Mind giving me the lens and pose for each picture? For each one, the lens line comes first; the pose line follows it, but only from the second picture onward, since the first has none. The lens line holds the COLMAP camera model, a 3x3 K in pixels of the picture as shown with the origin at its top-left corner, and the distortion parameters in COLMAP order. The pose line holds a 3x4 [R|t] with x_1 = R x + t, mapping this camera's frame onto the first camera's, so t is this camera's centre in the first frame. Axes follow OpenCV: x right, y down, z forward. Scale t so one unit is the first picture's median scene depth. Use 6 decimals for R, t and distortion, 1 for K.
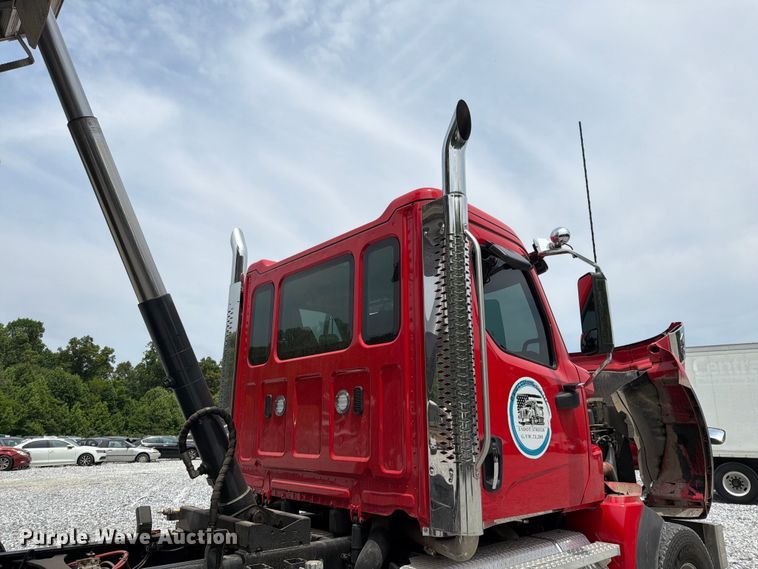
lens RADIAL K [[536.2, 0, 380.1], [0, 536.2, 282.8], [0, 0, 1]] dist [0.060309, -0.090017]
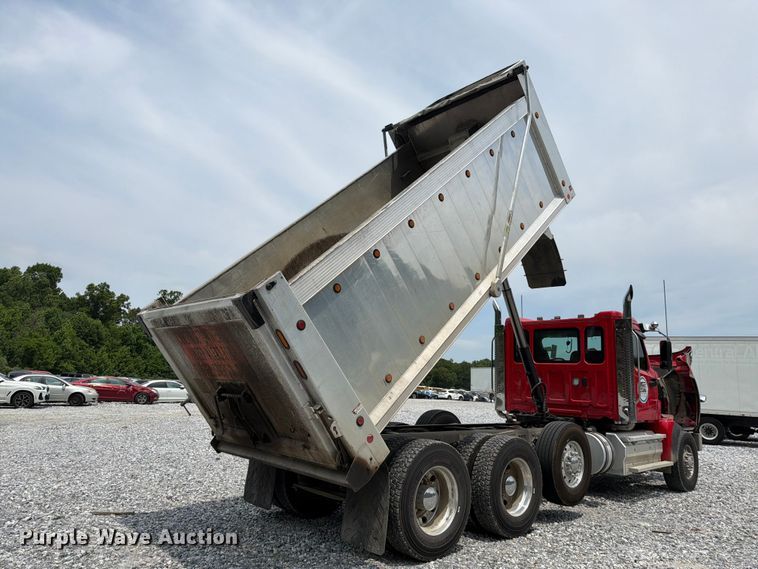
lens RADIAL K [[535.6, 0, 378.7], [0, 535.6, 286.8], [0, 0, 1]] dist [0.038281, -0.052570]
pose [[0.999082, 0.041094, 0.012092, -0.779507], [-0.042026, 0.994964, 0.090999, -0.330320], [-0.008292, -0.091423, 0.995778, -1.194853]]
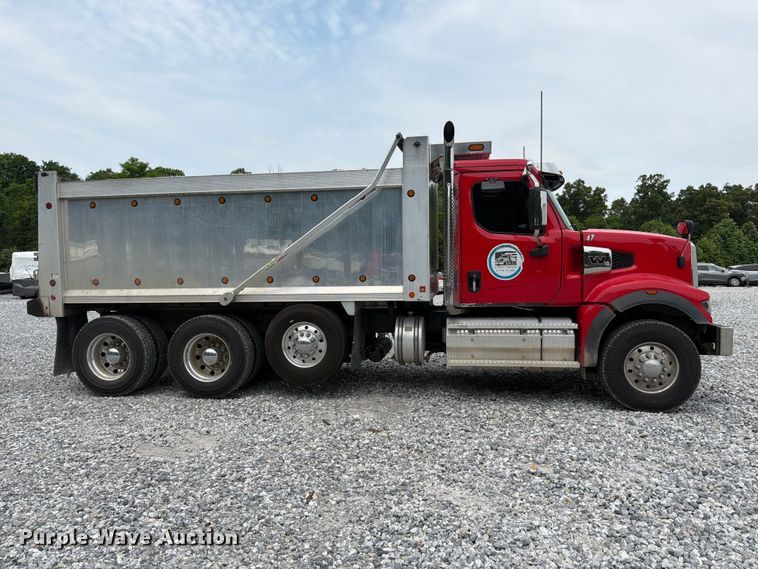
lens RADIAL K [[536.2, 0, 380.1], [0, 536.2, 282.8], [0, 0, 1]] dist [0.060309, -0.090017]
pose [[0.643201, 0.006967, -0.765666, 1.010443], [0.222370, 0.955162, 0.195495, -0.127442], [0.732696, -0.296003, 0.612812, -0.446362]]
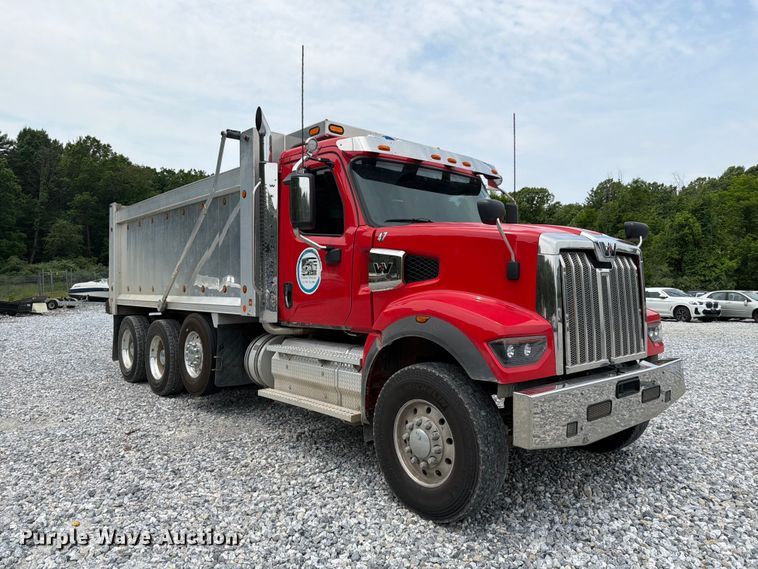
lens RADIAL K [[529.1, 0, 382.7], [0, 529.1, 285.8], [0, 0, 1]] dist [0.069424, -0.088672]
pose [[0.007607, -0.005779, -0.999954, 1.222970], [0.265861, 0.964005, -0.003549, 0.227867], [0.963981, -0.265821, 0.008870, 0.754376]]
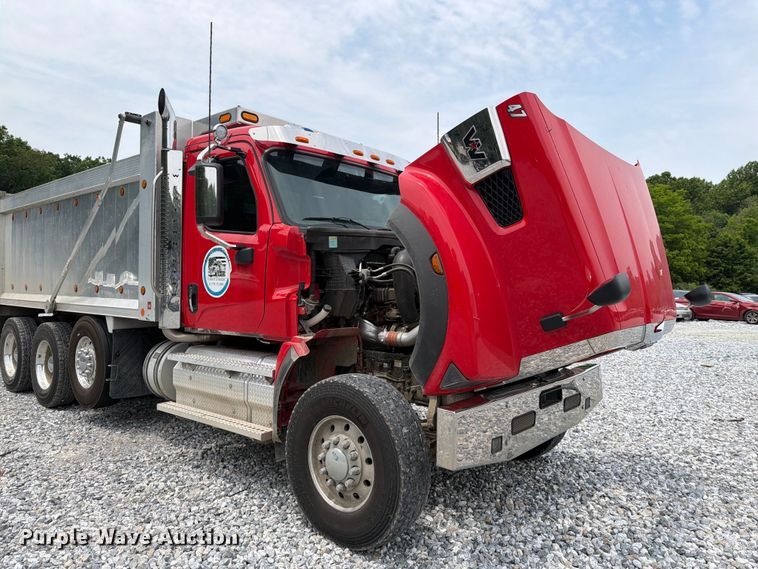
lens RADIAL K [[536.2, 0, 380.1], [0, 536.2, 282.8], [0, 0, 1]] dist [0.060309, -0.090017]
pose [[0.147087, -0.007742, -0.989093, 1.166595], [0.253948, 0.966746, 0.030197, 0.221123], [0.955969, -0.255619, 0.144162, 0.766029]]
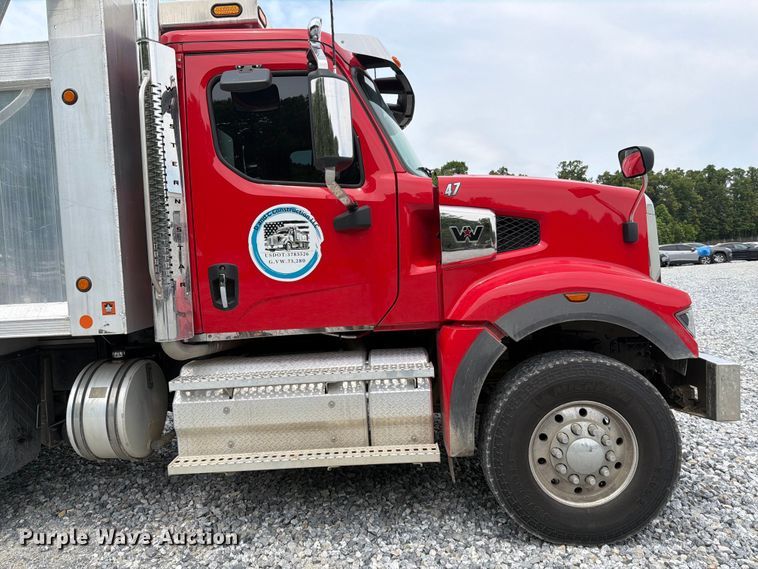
lens RADIAL K [[536.2, 0, 380.1], [0, 536.2, 282.8], [0, 0, 1]] dist [0.060309, -0.090017]
pose [[0.729908, -0.007905, -0.683499, 0.696119], [0.232831, 0.943012, 0.237734, 0.075401], [0.642669, -0.332664, 0.690153, 0.244223]]
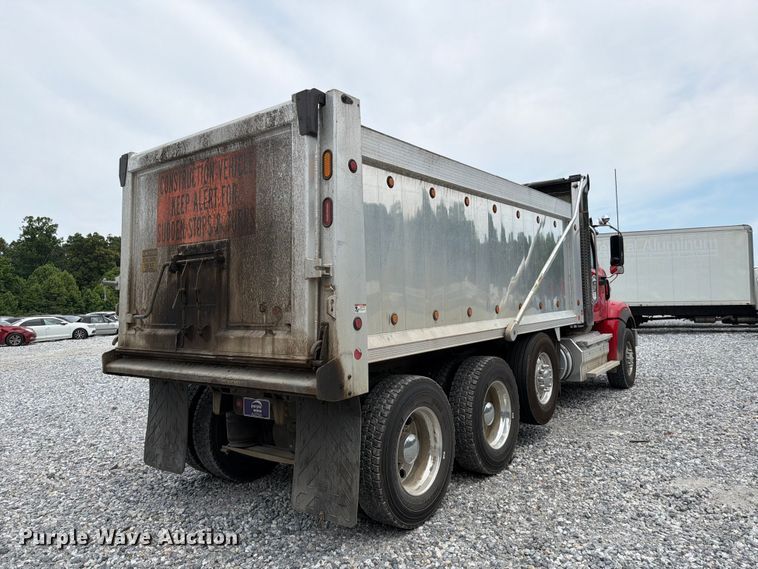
lens RADIAL K [[529.1, 0, 382.7], [0, 529.1, 285.8], [0, 0, 1]] dist [0.069424, -0.088672]
pose [[0.977771, -0.032649, 0.207119, -0.856536], [-0.018381, 0.970652, 0.239784, -0.257933], [-0.208869, -0.238261, 0.948475, -0.866449]]
